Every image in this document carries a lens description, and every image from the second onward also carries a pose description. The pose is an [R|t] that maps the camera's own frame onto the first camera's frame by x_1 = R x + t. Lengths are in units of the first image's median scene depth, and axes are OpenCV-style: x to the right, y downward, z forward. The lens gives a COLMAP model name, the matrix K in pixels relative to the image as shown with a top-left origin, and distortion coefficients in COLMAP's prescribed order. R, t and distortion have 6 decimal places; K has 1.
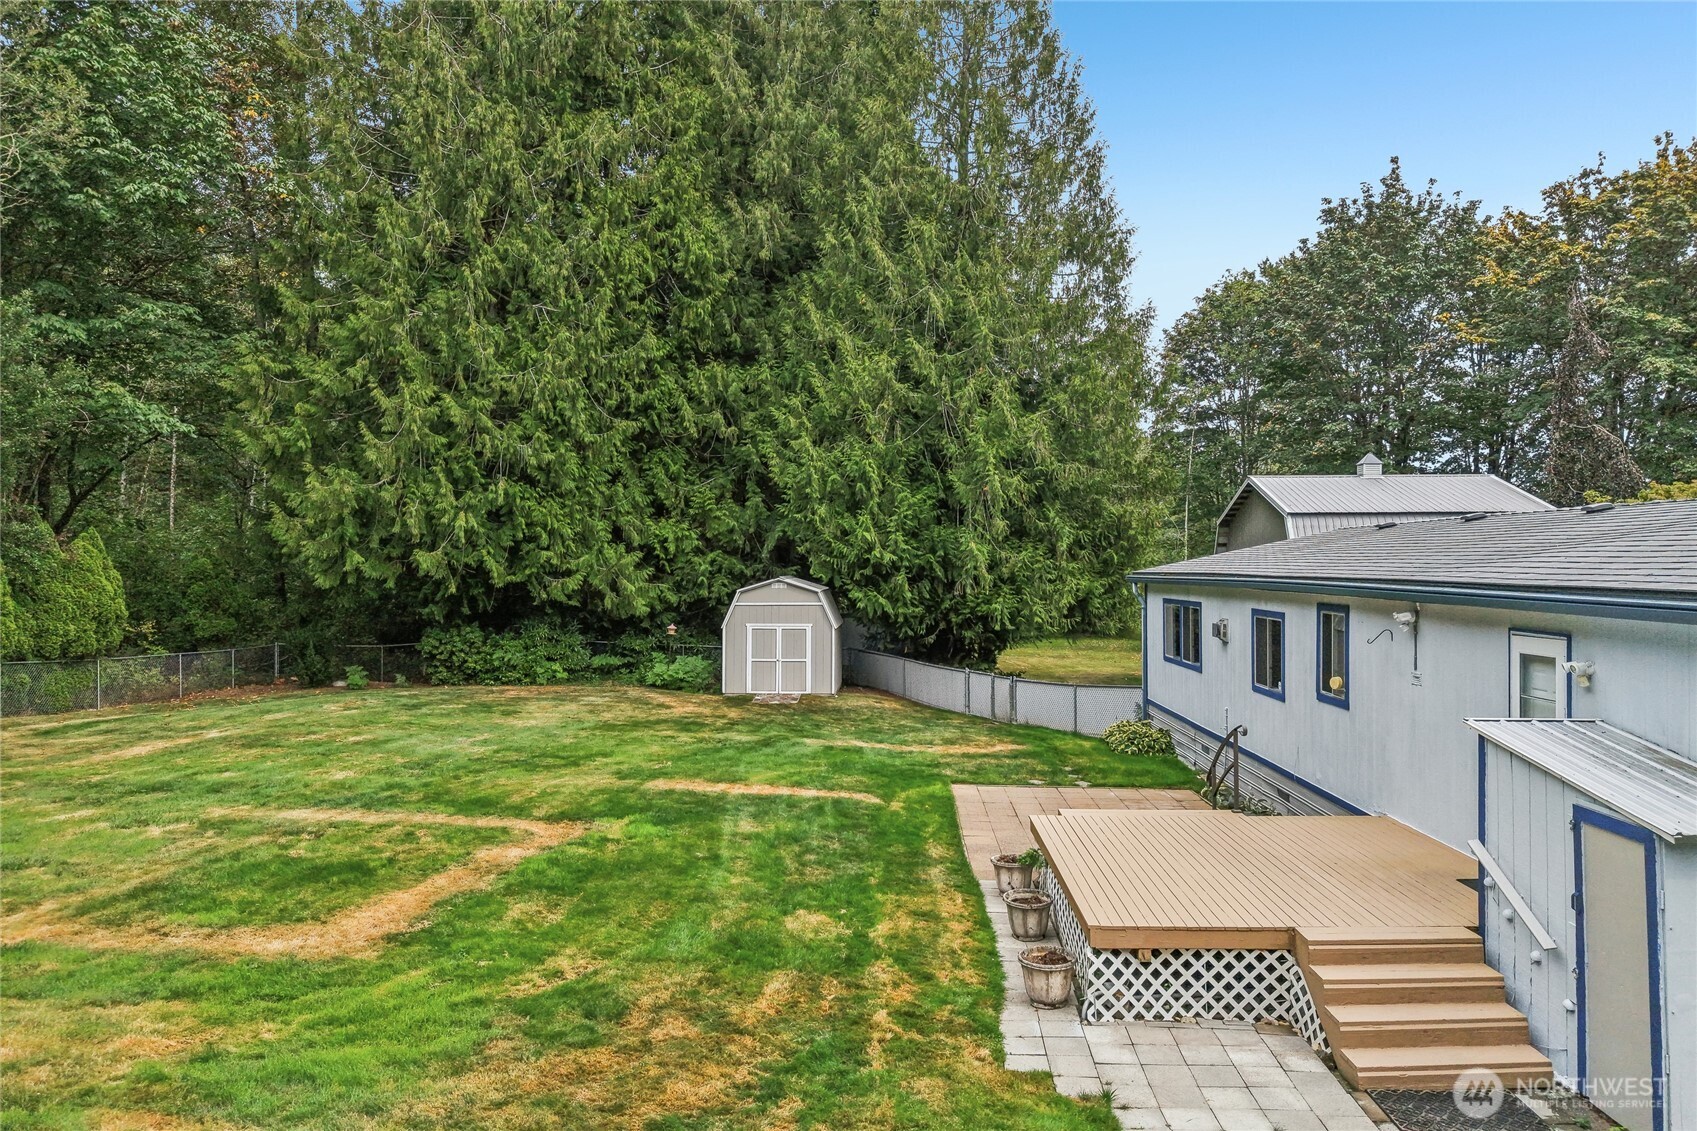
lens RADIAL K [[1111.9, 0, 848.5], [0, 1111.9, 565.5], [0, 0, 1]] dist [0.025685, -0.041740]
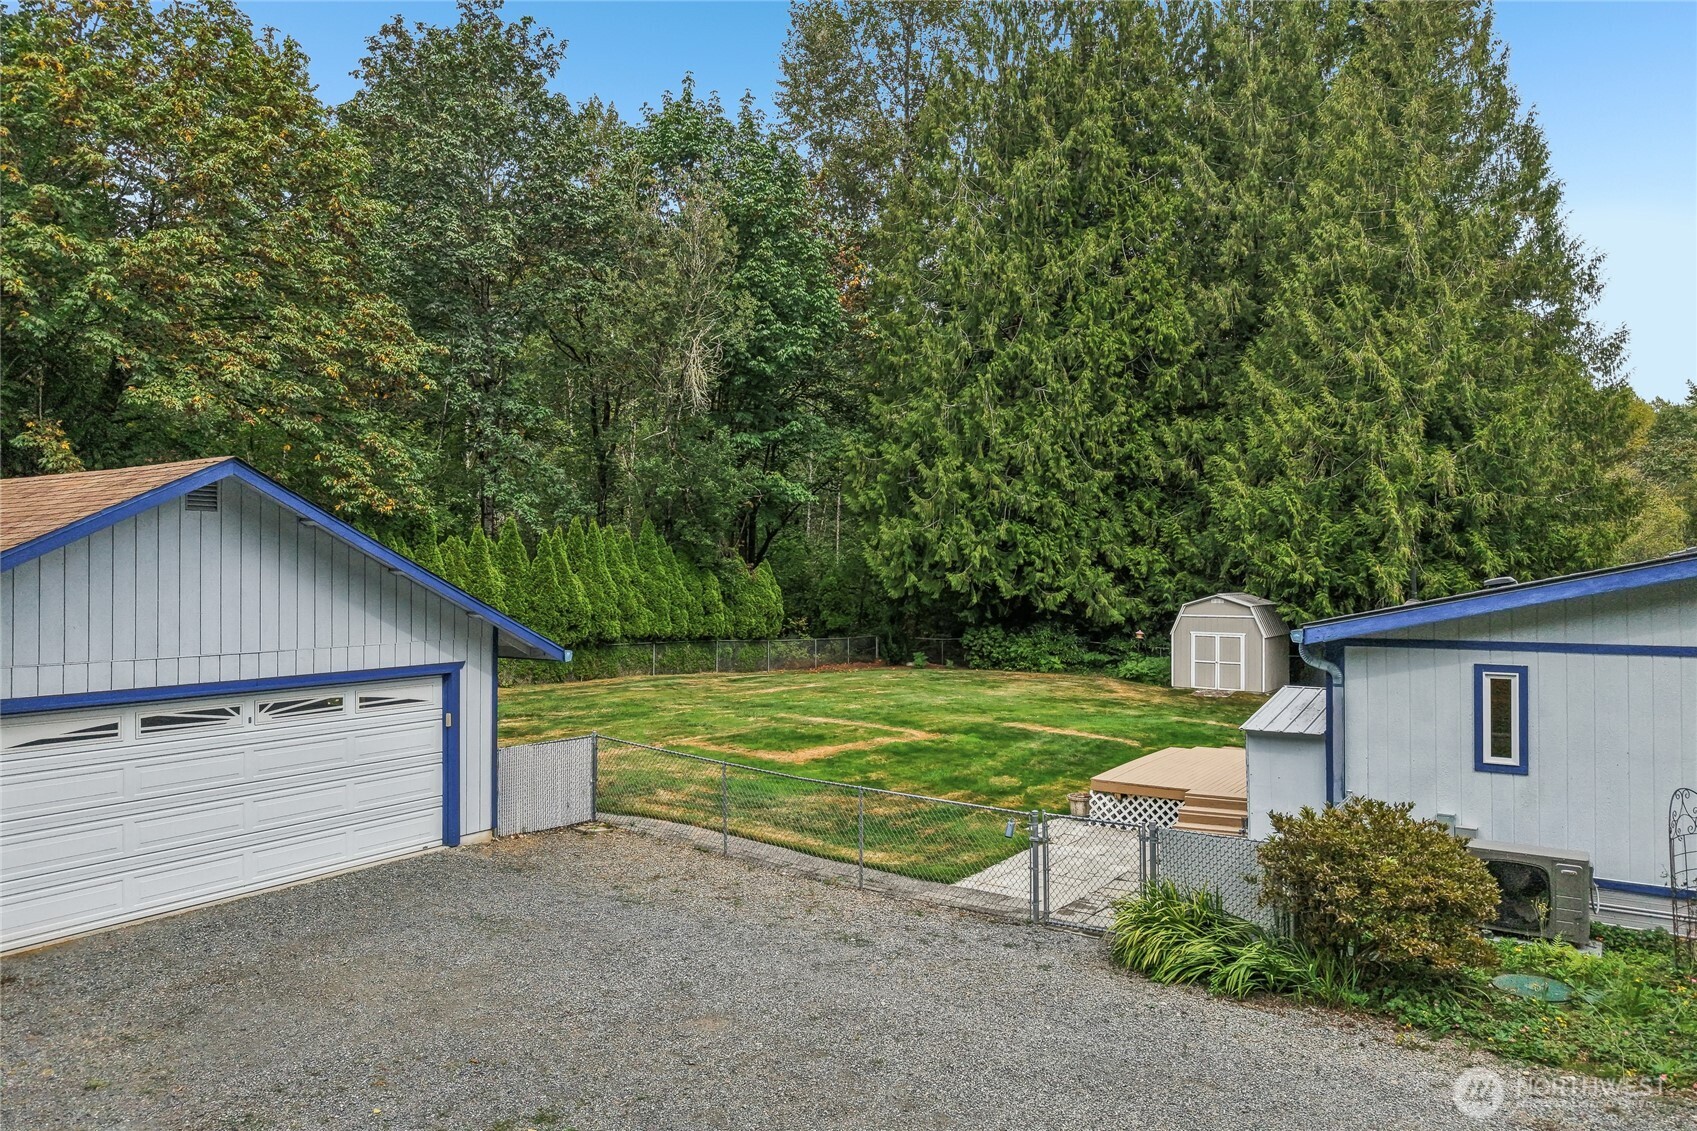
lens RADIAL K [[1111.9, 0, 848.5], [0, 1111.9, 565.5], [0, 0, 1]] dist [0.025685, -0.041740]
pose [[0.839981, -0.002645, -0.542610, 0.264035], [-0.000979, 0.999979, -0.006391, -0.012748], [0.542615, 0.005899, 0.839961, -0.257538]]
